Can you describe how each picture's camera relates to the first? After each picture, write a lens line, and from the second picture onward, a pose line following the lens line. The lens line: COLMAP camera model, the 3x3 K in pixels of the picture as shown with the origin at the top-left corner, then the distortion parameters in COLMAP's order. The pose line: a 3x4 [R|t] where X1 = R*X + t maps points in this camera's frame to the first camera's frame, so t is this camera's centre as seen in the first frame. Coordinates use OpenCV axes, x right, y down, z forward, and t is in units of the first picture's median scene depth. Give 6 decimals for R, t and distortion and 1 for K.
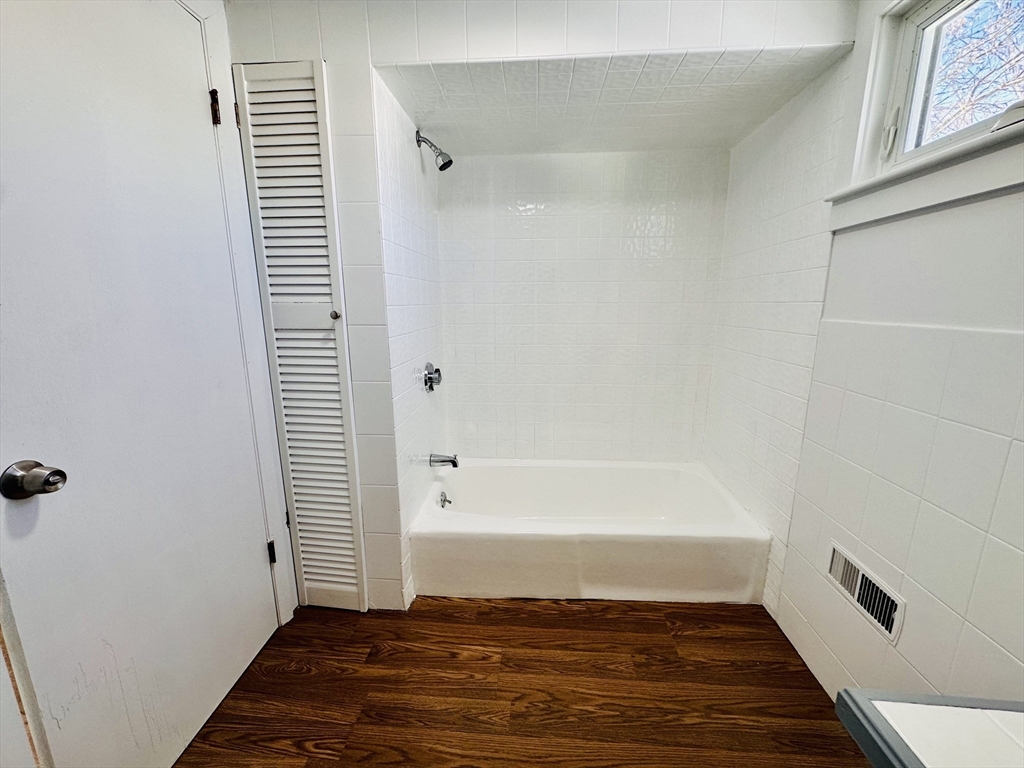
lens RADIAL K [[408.2, 0, 511.2], [0, 408.2, 382.3], [0, 0, 1]] dist [0.001646, 0.000089]
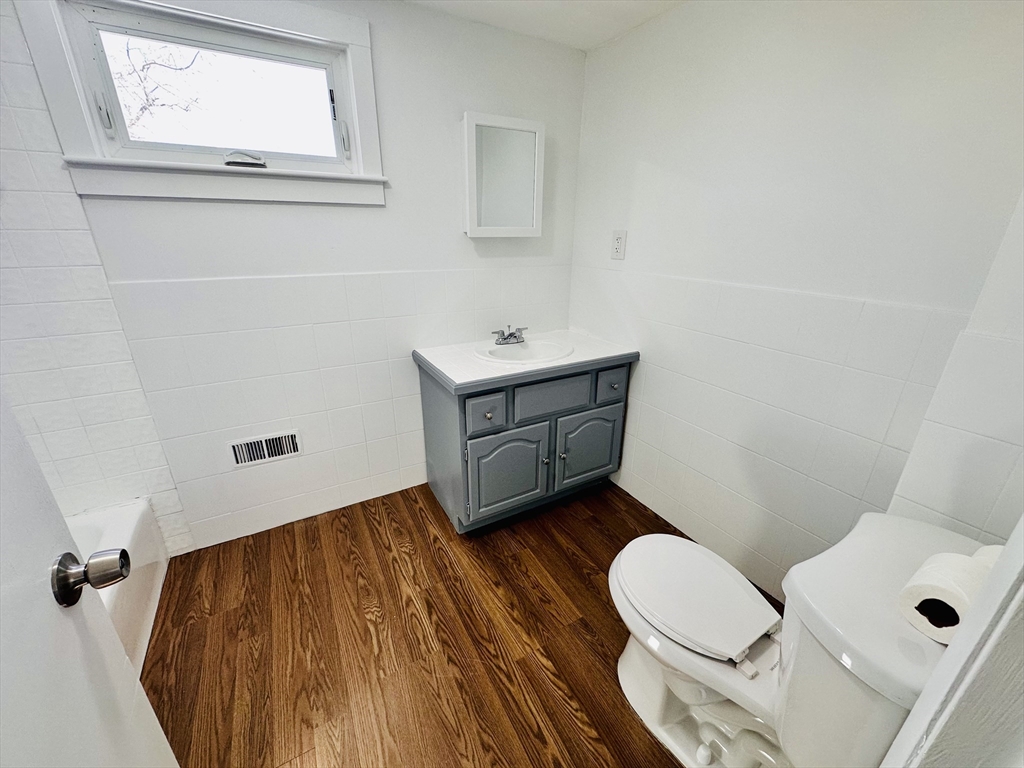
lens RADIAL K [[408.2, 0, 511.2], [0, 408.2, 382.3], [0, 0, 1]] dist [0.001646, 0.000089]
pose [[-0.555215, -0.297960, 0.776502, -0.720163], [0.150936, 0.882025, 0.446374, -0.250971], [-0.817896, 0.365035, -0.444741, 0.747647]]
